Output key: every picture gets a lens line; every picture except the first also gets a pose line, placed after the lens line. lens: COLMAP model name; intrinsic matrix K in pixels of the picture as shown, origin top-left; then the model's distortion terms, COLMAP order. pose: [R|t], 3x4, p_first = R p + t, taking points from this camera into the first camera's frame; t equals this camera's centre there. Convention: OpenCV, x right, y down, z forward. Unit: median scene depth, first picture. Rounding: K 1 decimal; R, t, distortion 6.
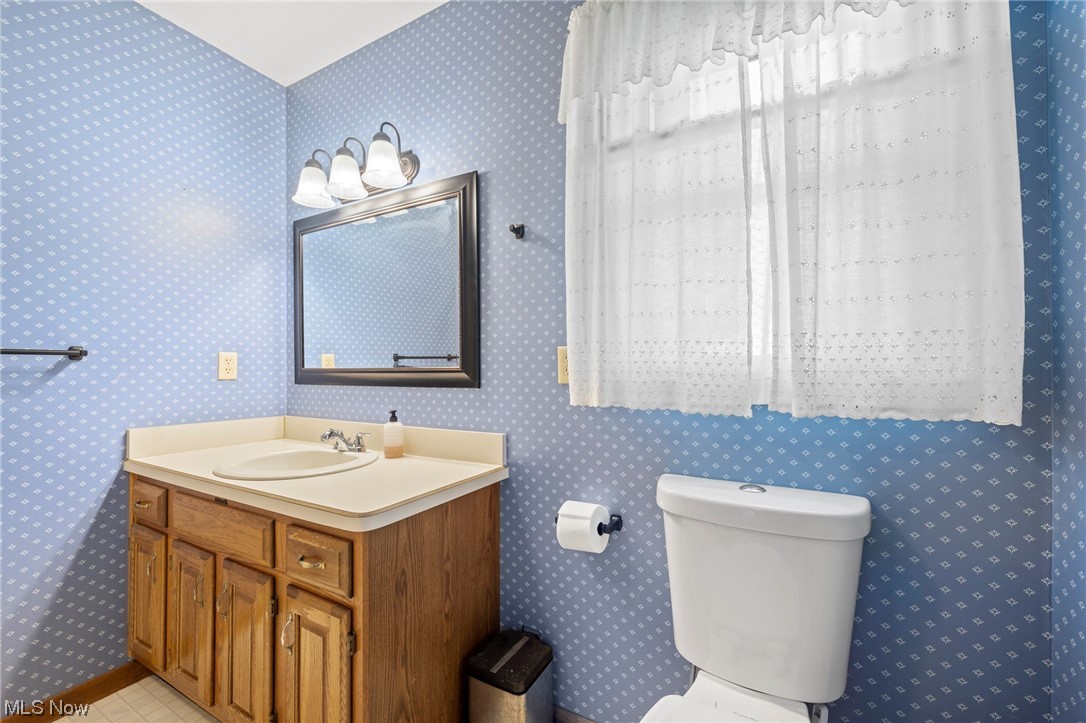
lens RADIAL K [[440.1, 0, 541.4], [0, 440.1, 362.0], [0, 0, 1]] dist [-0.002123, 0.000154]
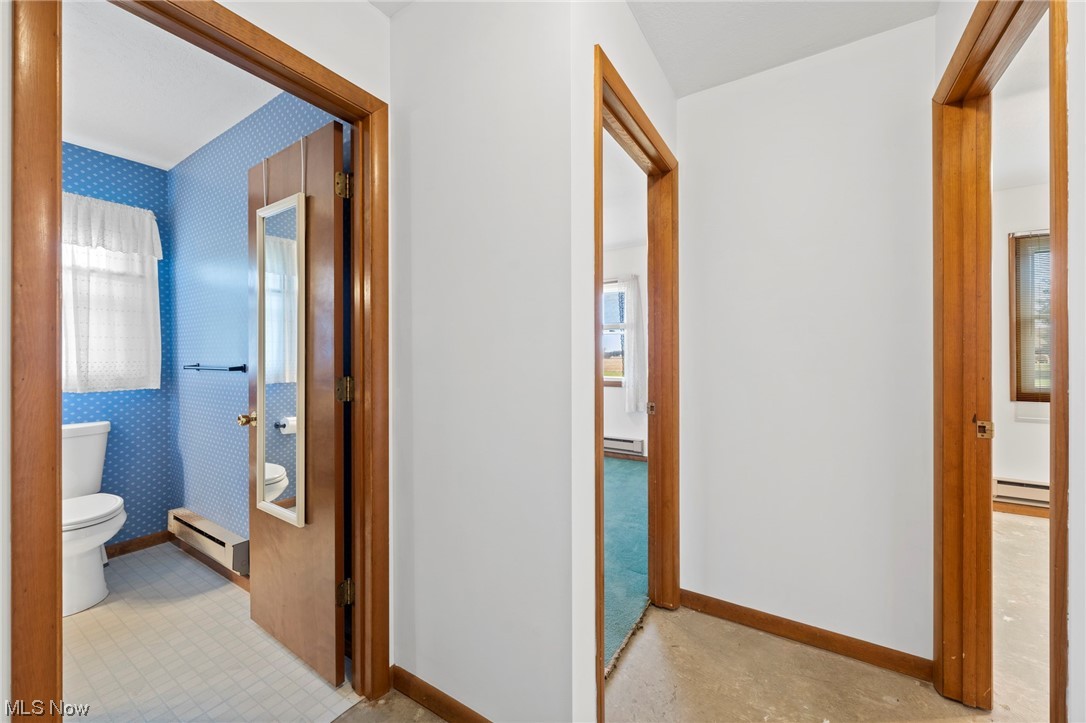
lens RADIAL K [[412.0, 0, 544.9], [0, 412.0, 354.7], [0, 0, 1]] dist [0.000214, 0.000102]
pose [[0.064251, -0.003482, 0.997928, -1.788393], [-0.006103, 0.999974, 0.003882, -0.142248], [-0.997915, -0.006340, 0.064228, -2.040837]]
